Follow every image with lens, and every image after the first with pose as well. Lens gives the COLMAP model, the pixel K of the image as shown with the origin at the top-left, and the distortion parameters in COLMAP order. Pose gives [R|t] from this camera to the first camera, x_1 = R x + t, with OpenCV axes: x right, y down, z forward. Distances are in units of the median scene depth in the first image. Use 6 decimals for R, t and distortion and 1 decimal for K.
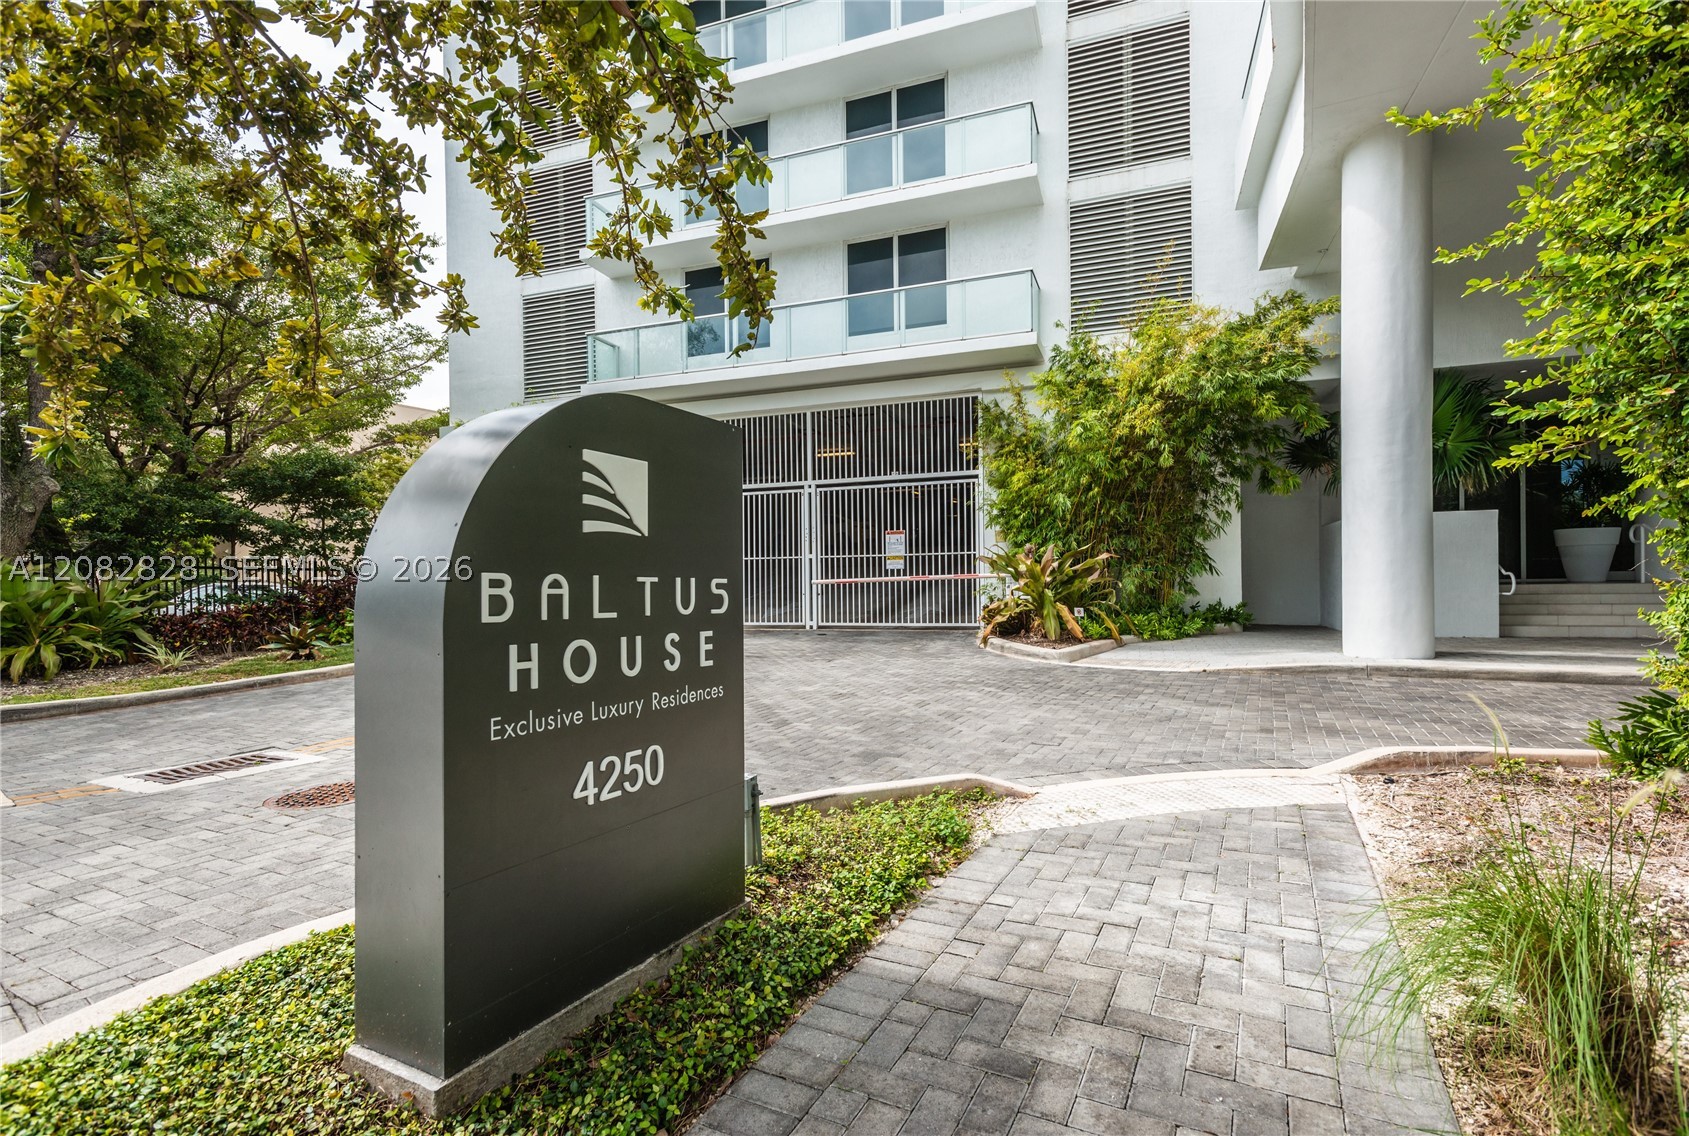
lens RADIAL K [[811.6, 0, 844.5], [0, 811.6, 568.0], [0, 0, 1]] dist [0.003707, 0.000195]
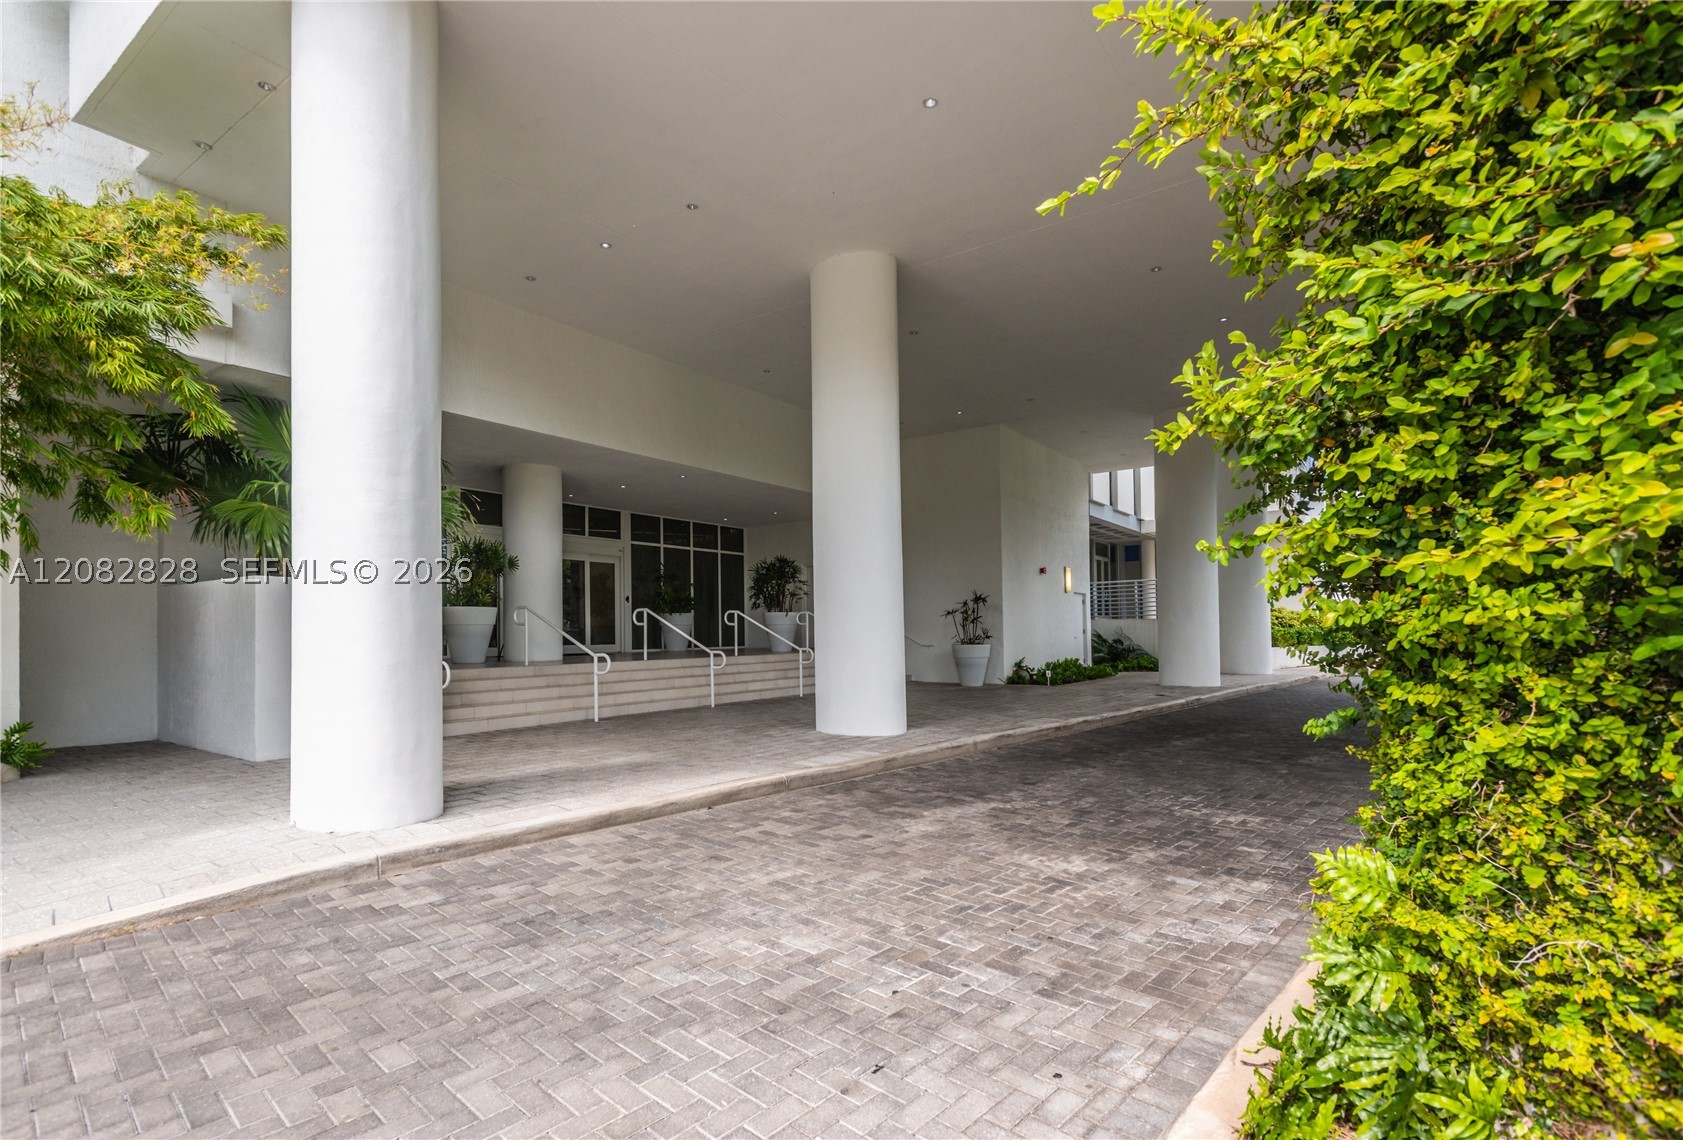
lens RADIAL K [[814.9, 0, 845.7], [0, 814.9, 585.3], [0, 0, 1]] dist [0.002877, -0.000437]
pose [[0.256749, 0.021364, 0.966242, 0.134957], [-0.000490, 0.999758, -0.021975, -0.044218], [-0.966478, 0.005169, 0.256698, 0.416802]]
